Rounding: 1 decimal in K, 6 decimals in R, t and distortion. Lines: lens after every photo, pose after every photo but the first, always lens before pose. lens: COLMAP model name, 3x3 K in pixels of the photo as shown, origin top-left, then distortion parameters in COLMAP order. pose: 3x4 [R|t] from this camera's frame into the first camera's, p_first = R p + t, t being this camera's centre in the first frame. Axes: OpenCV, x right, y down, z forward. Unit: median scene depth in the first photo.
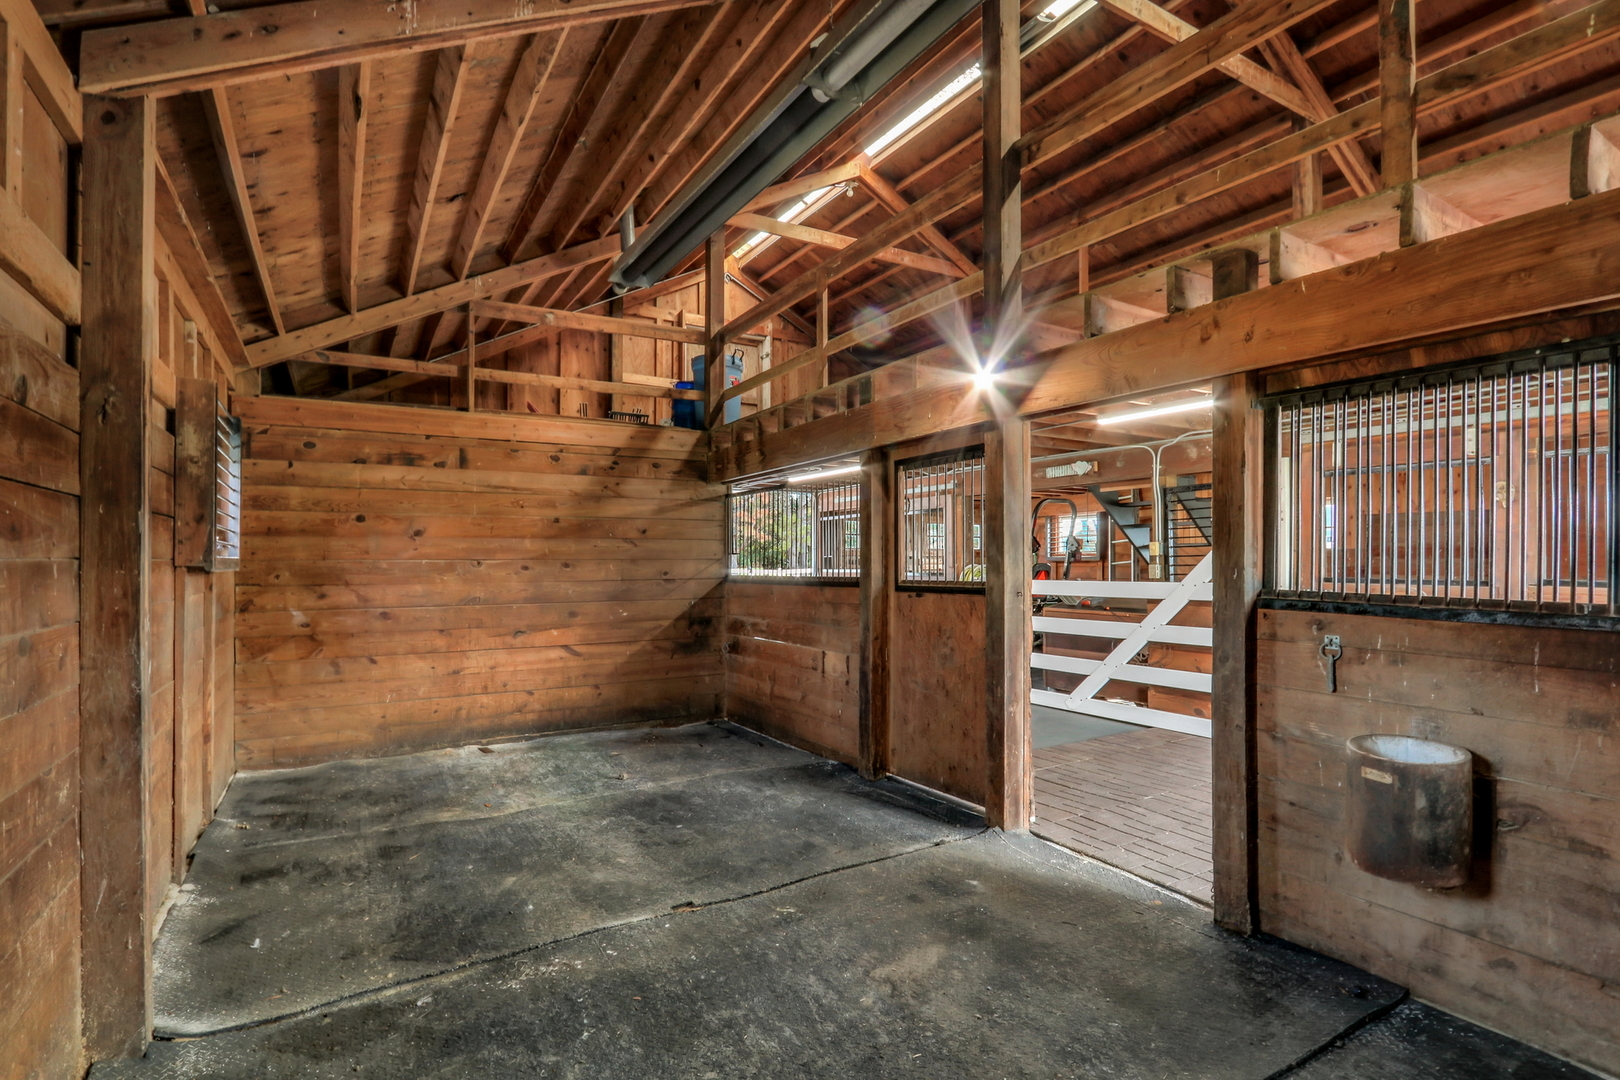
lens RADIAL K [[757.2, 0, 809.9], [0, 757.2, 552.5], [0, 0, 1]] dist [-0.001554, -0.000215]
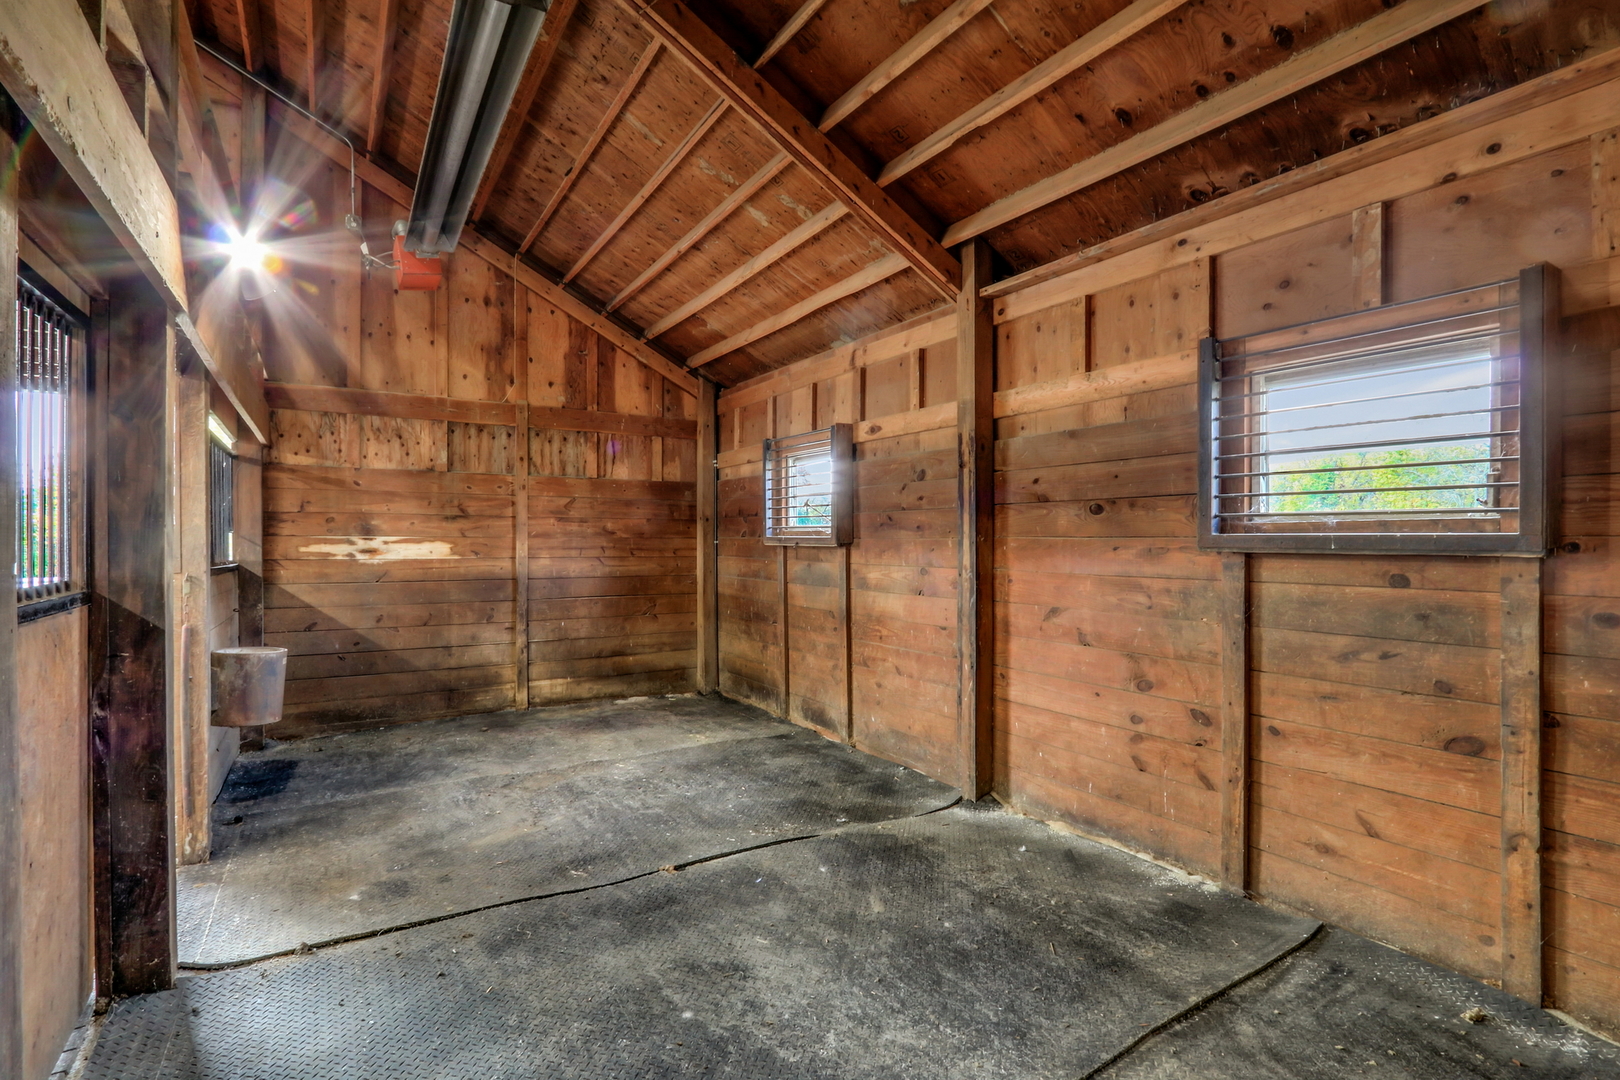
lens RADIAL K [[757.2, 0, 809.9], [0, 757.2, 552.5], [0, 0, 1]] dist [-0.001554, -0.000215]
pose [[-0.999836, 0.002148, -0.017964, -0.314529], [0.002036, 0.999978, 0.006271, 0.021024], [0.017977, 0.006234, -0.999819, 1.931546]]
